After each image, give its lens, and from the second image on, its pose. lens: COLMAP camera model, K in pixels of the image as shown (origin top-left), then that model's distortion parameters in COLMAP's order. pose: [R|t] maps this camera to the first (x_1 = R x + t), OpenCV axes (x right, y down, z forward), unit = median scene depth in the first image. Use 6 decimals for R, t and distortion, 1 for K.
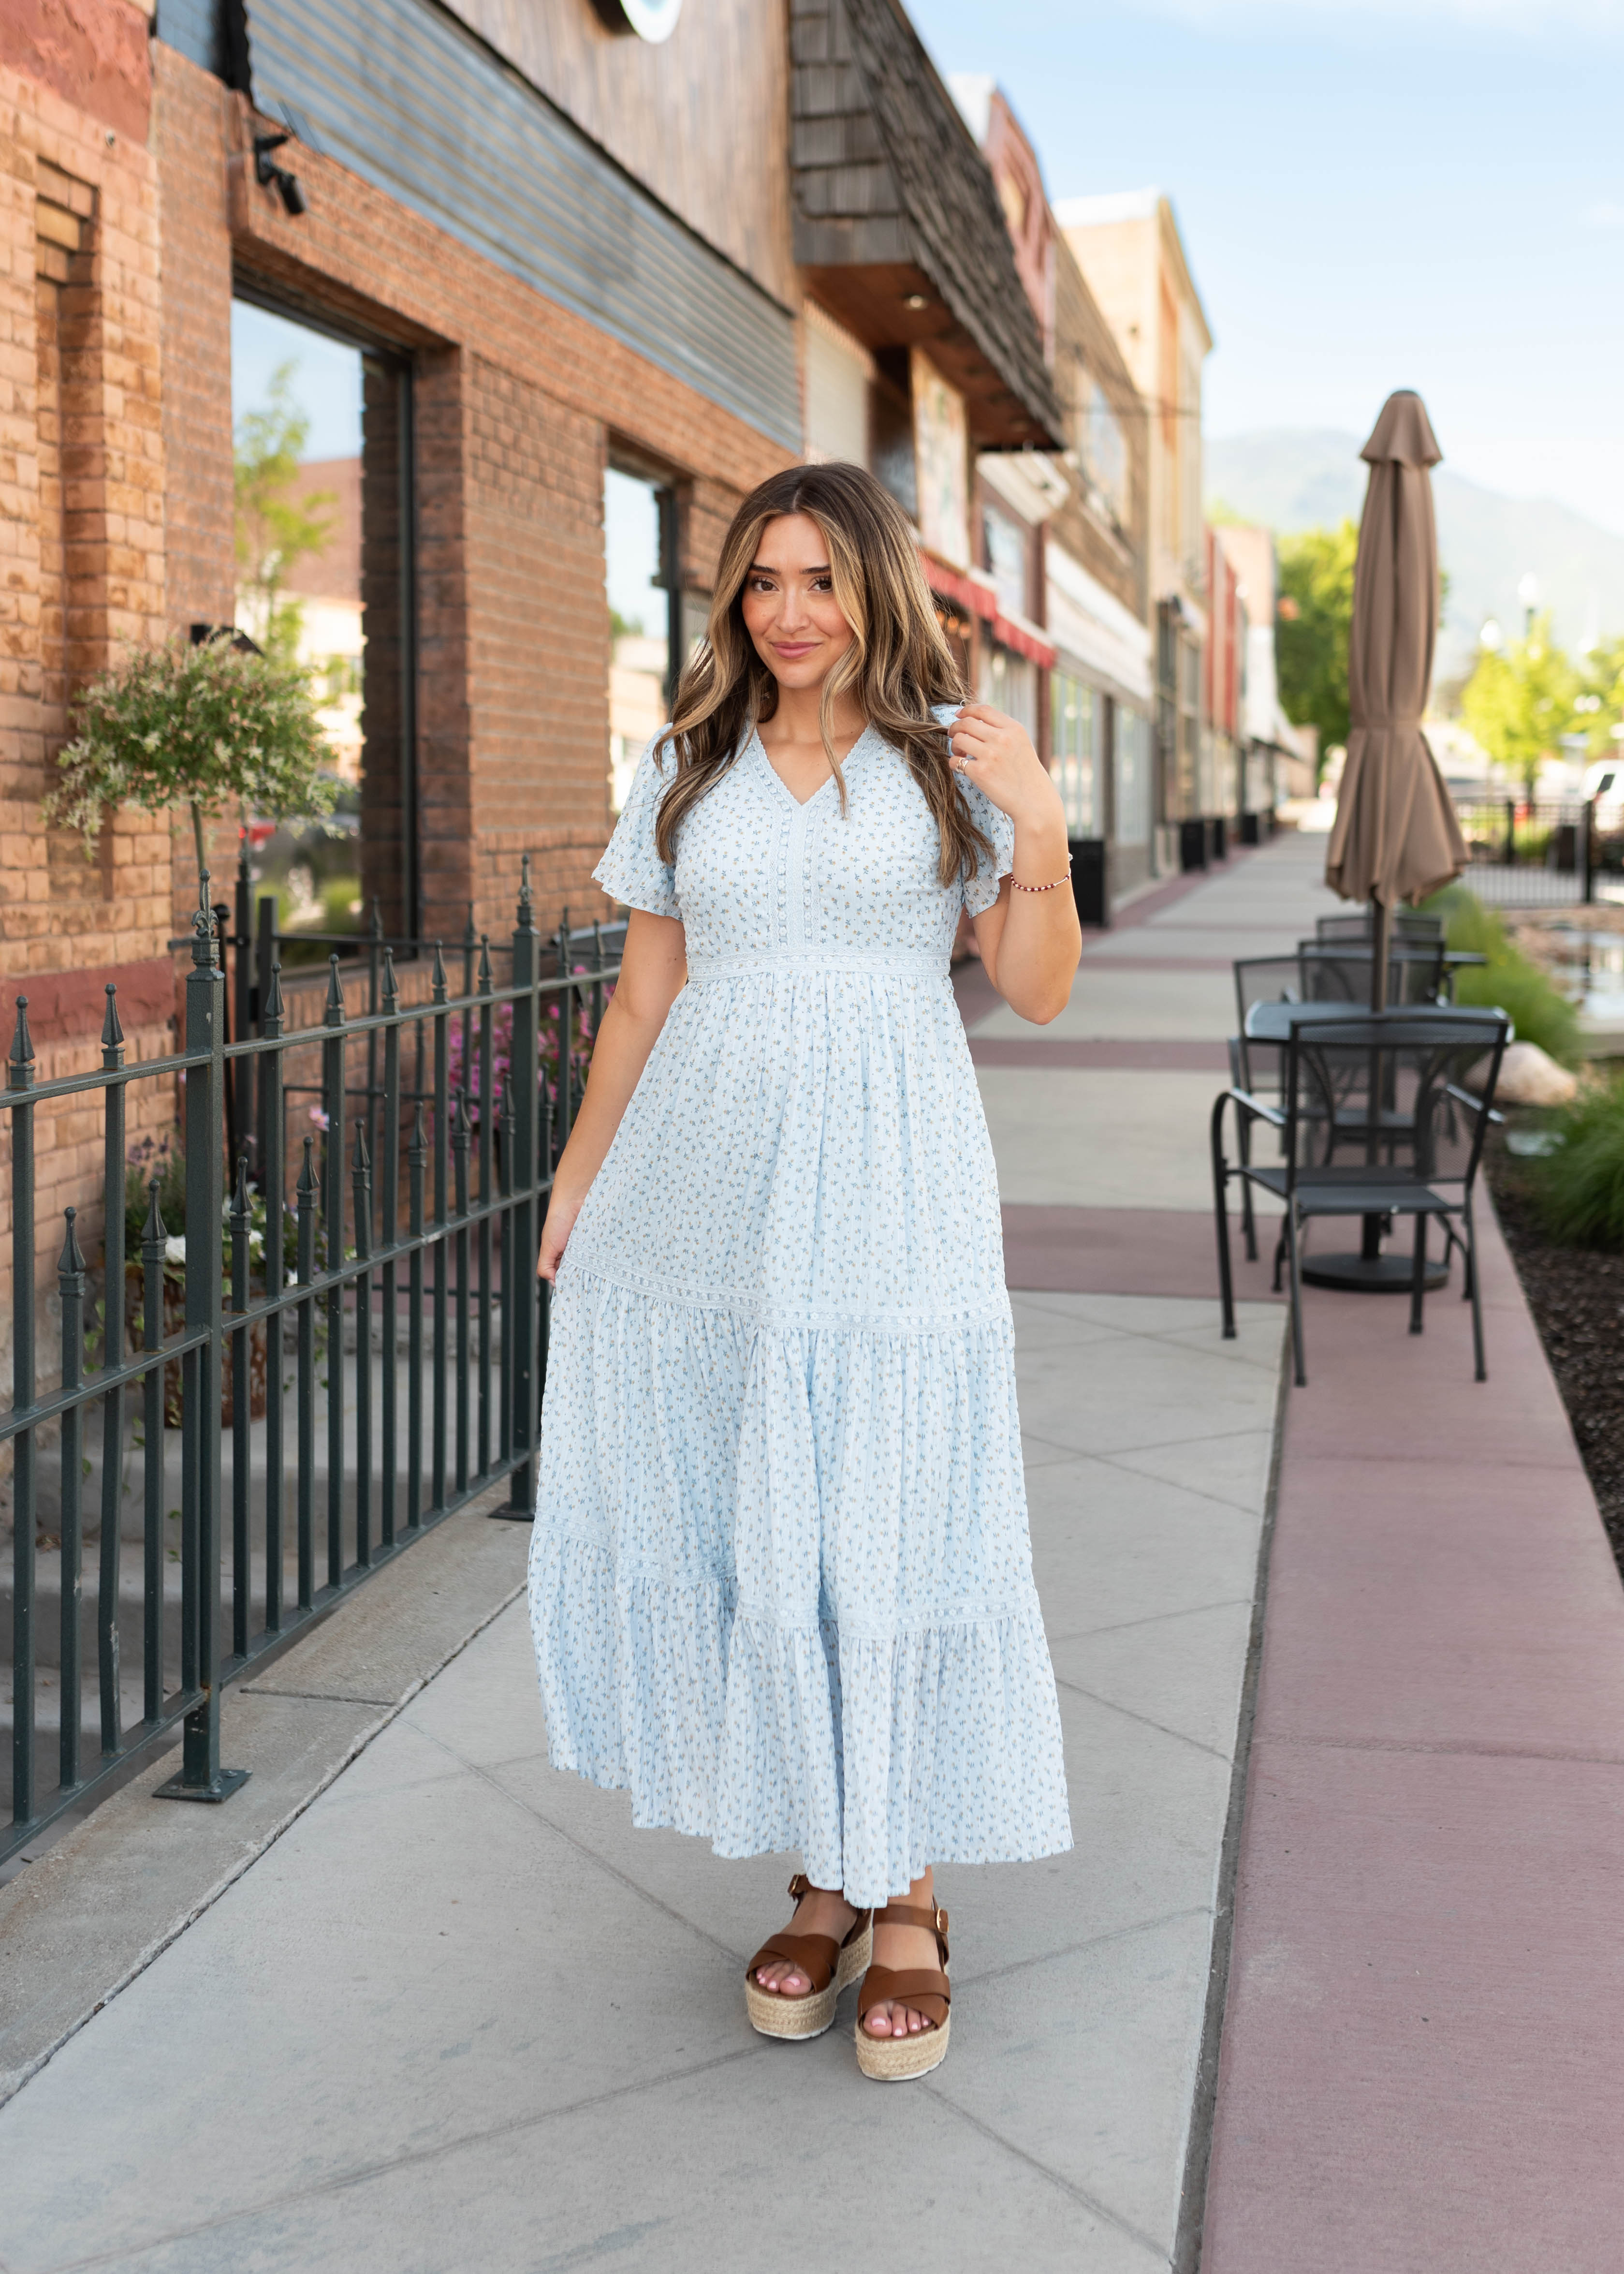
lens RADIAL K [[2533.3, 0, 818.7], [0, 2533.3, 1013.9], [0, 0, 1]] dist [-0.002623, 0.010549]
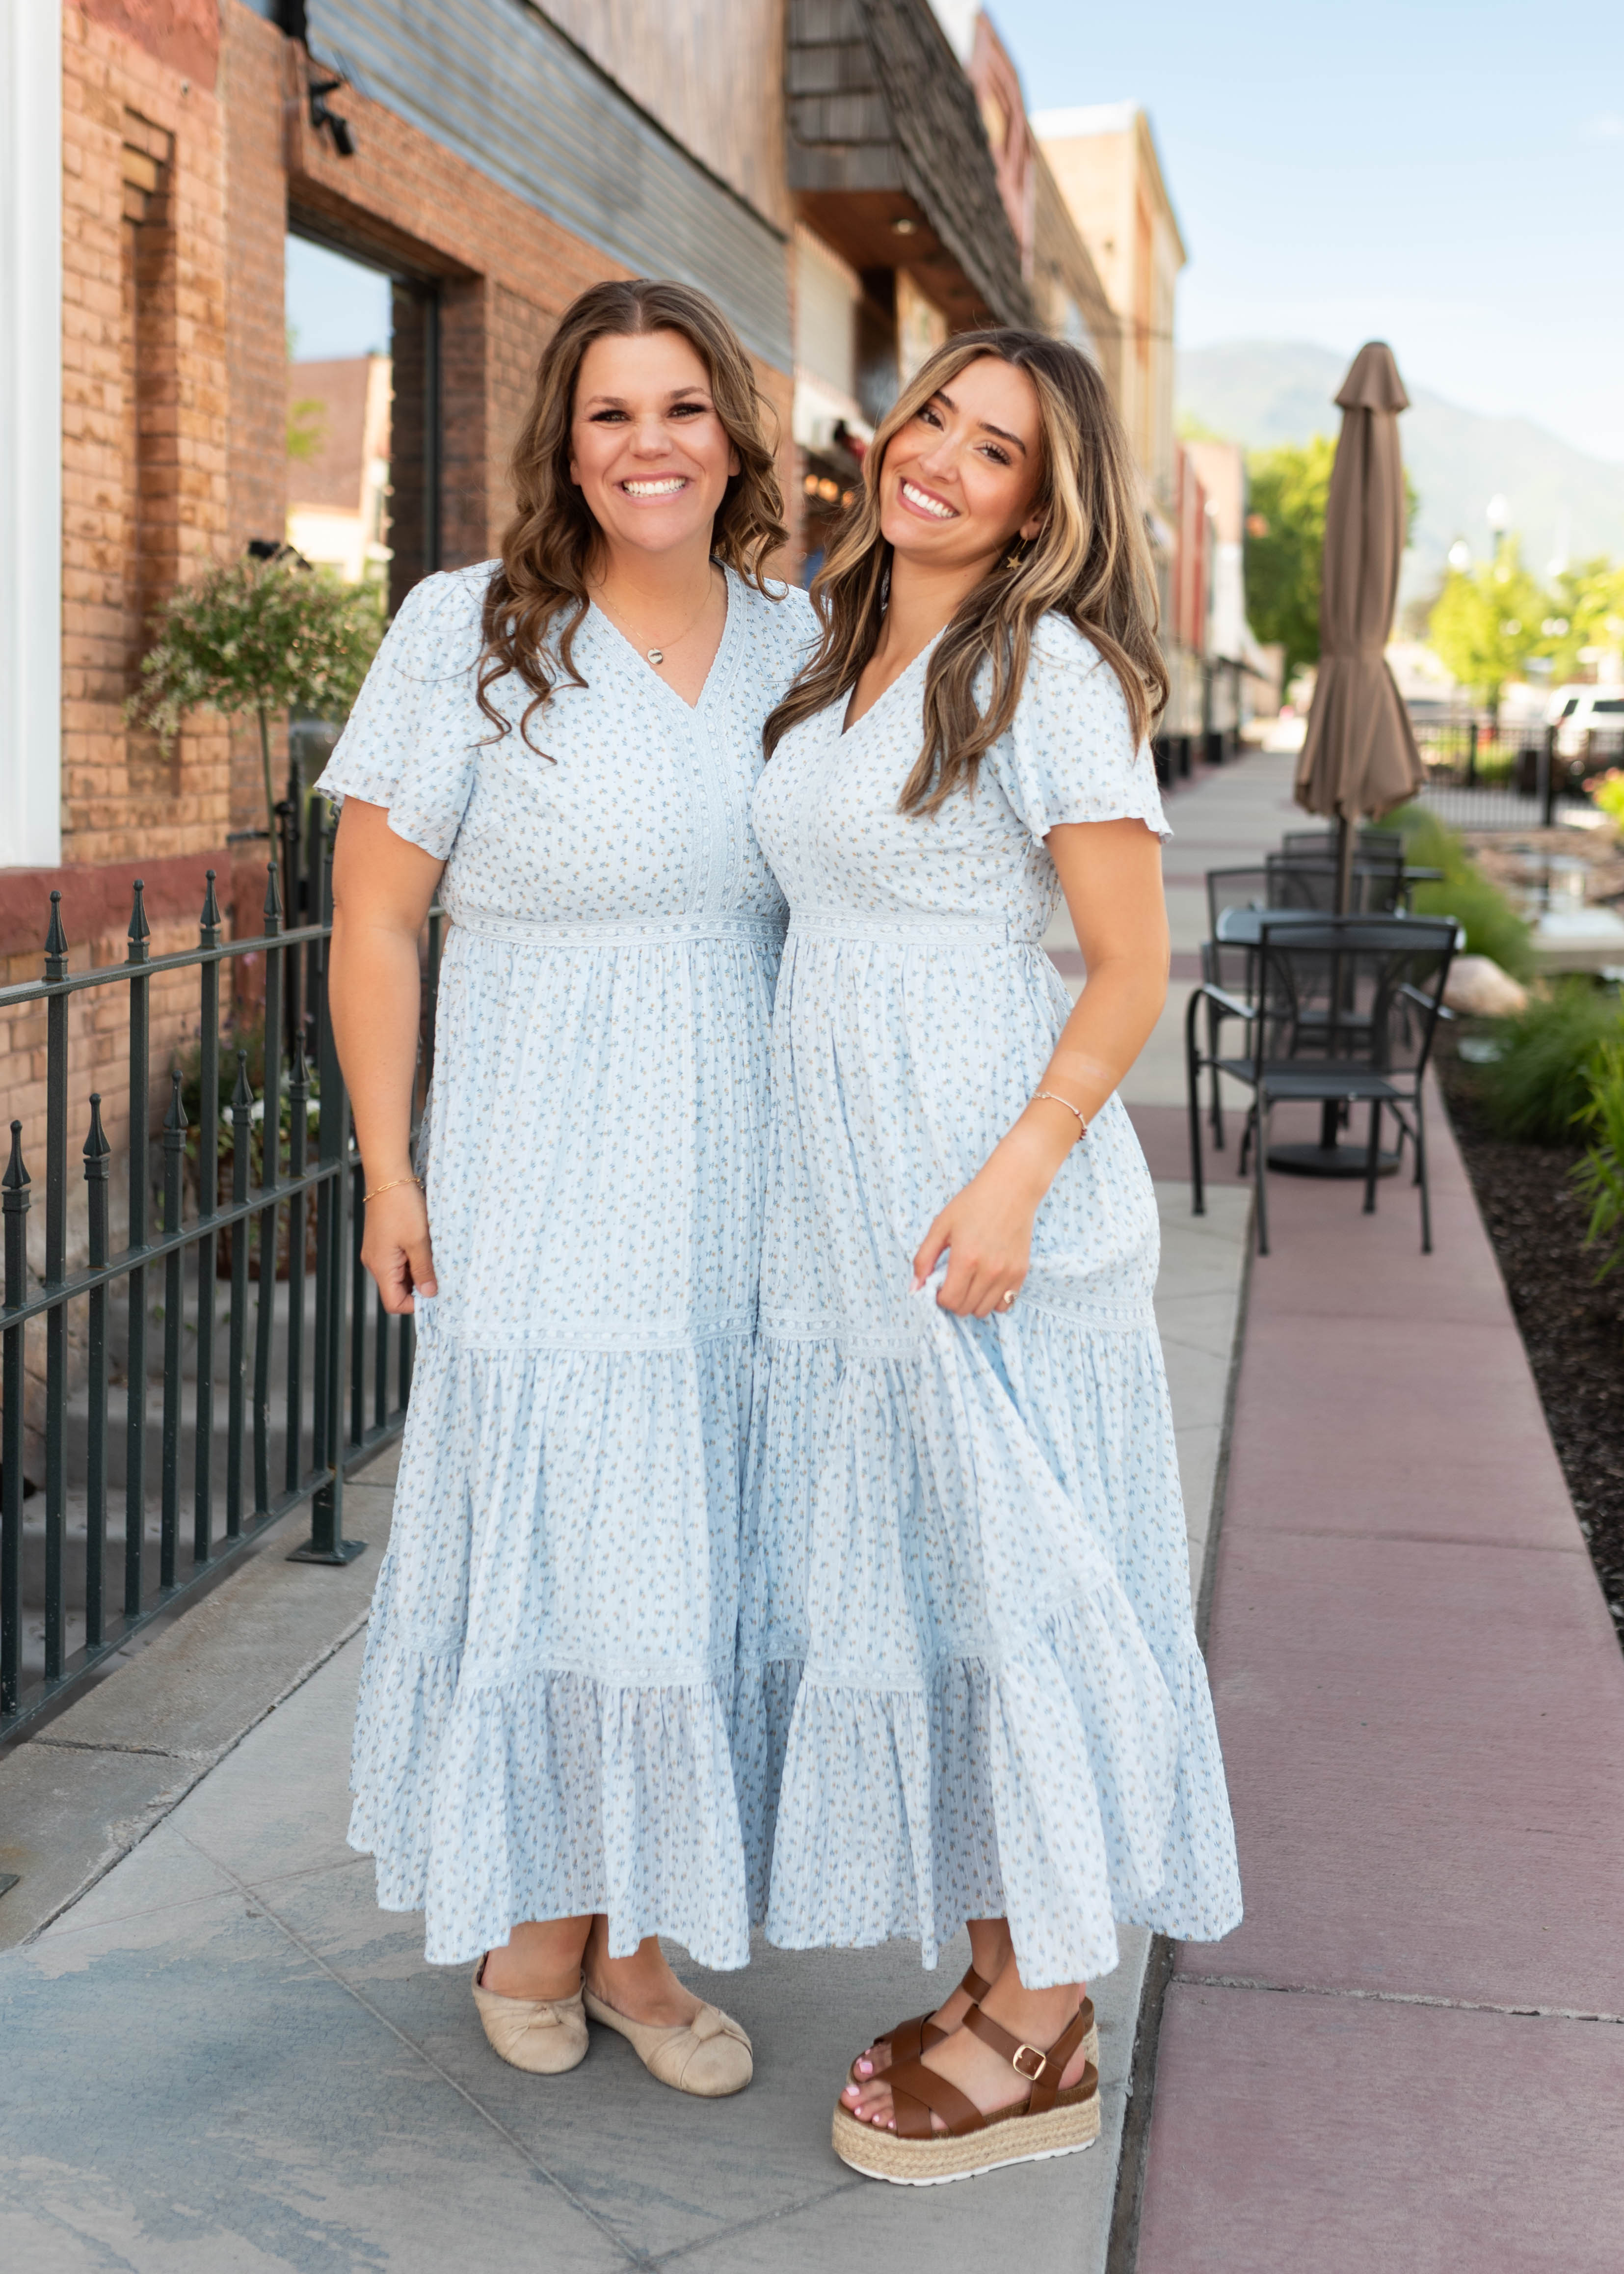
lens RADIAL K [[2575.8, 0, 833.3], [0, 2575.8, 994.4], [0, 0, 1]] dist [-0.000590, 0.001709]
pose [[0.999618, 0.013928, 0.023851, -0.024392], [-0.014520, 0.999586, 0.024855, 0.008406], [-0.023495, -0.025192, 0.999406, -0.108482]]
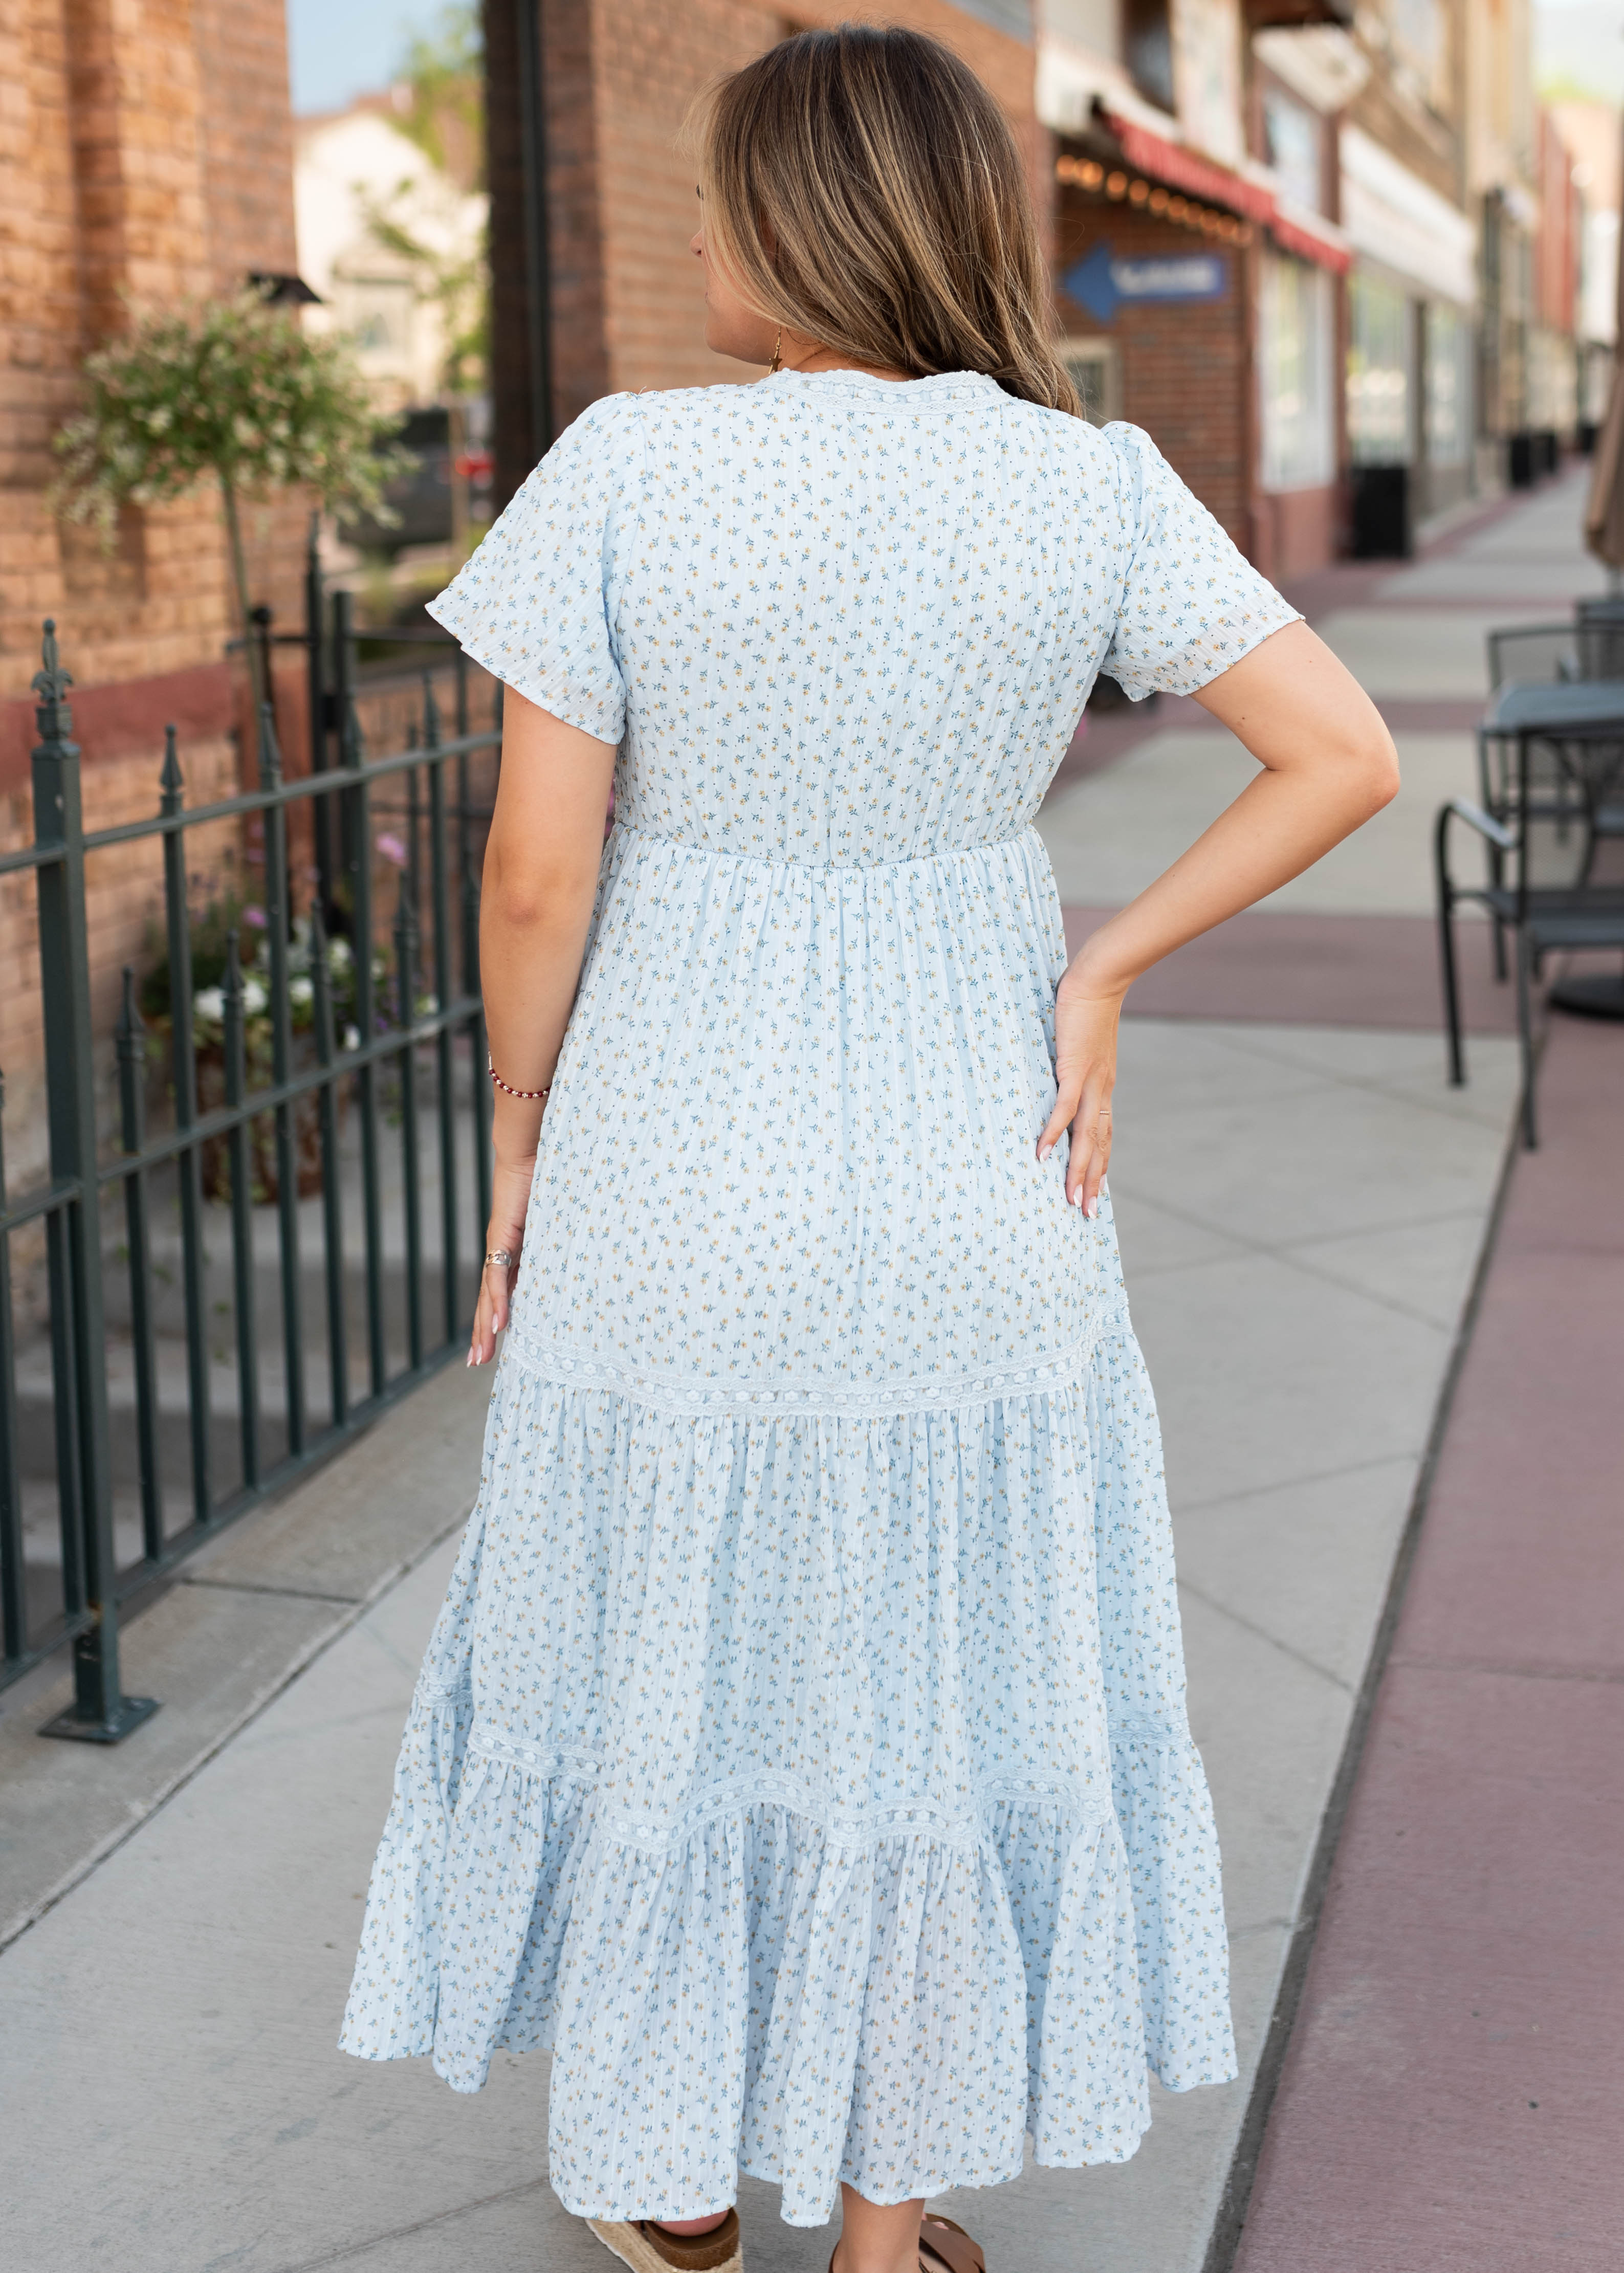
lens RADIAL K [[2689.4, 0, 966.0], [0, 2689.4, 844.9], [0, 0, 1]] dist [0.003708, -0.005399]
pose [[0.997908, -0.009641, -0.063926, 0.058067], [0.014405, 0.997117, 0.074493, -0.025424], [0.063024, -0.075258, 0.995170, 0.092981]]
